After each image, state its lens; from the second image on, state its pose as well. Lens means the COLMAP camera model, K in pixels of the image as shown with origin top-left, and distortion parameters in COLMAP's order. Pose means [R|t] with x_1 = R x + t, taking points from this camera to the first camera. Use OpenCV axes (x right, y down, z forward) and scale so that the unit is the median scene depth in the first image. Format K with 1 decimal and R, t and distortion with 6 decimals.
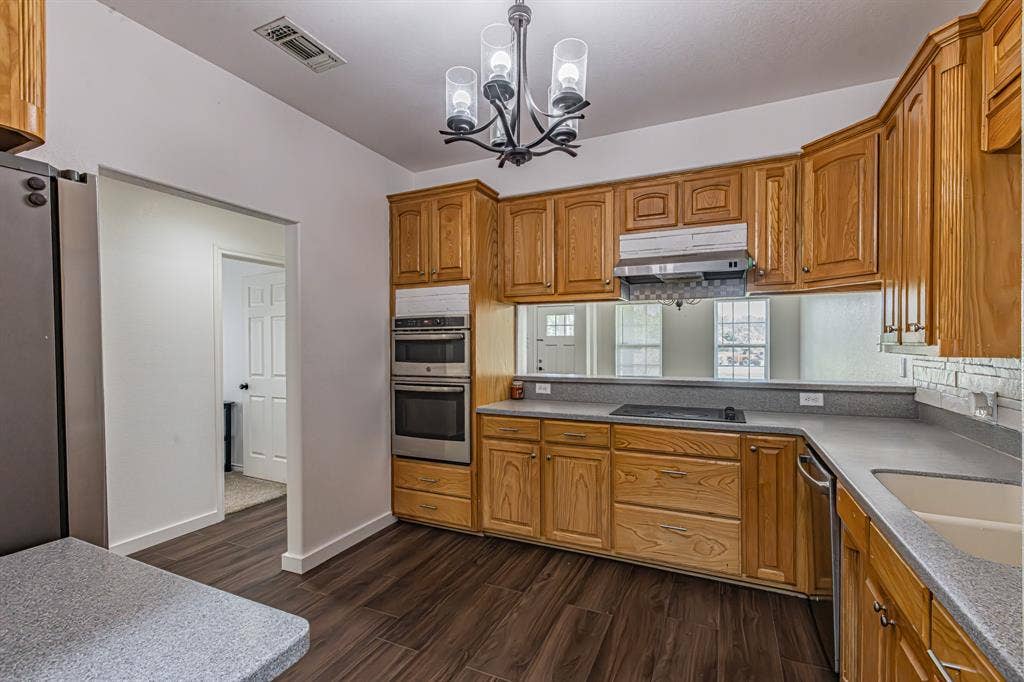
lens RADIAL K [[464.4, 0, 511.1], [0, 464.4, 346.6], [0, 0, 1]] dist [0.019287, 0.000105]
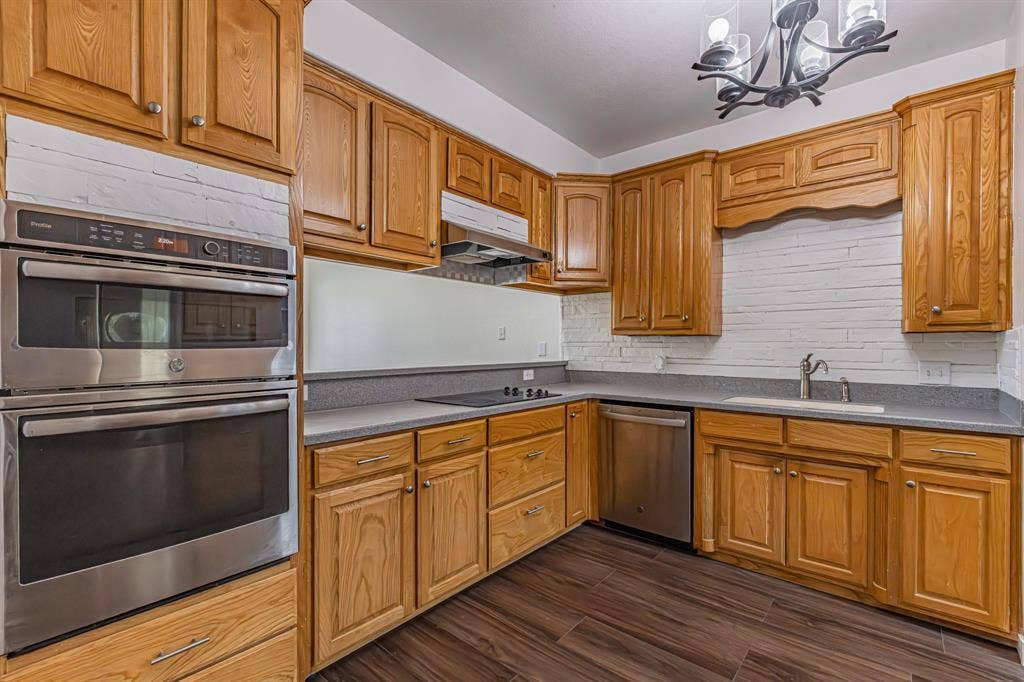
lens RADIAL K [[464.4, 0, 511.1], [0, 464.4, 346.6], [0, 0, 1]] dist [0.019287, 0.000105]
pose [[0.254830, 0.001367, 0.966985, -0.553462], [0.002043, 0.999996, -0.001952, 0.039069], [-0.966984, 0.002473, 0.254826, 0.712868]]
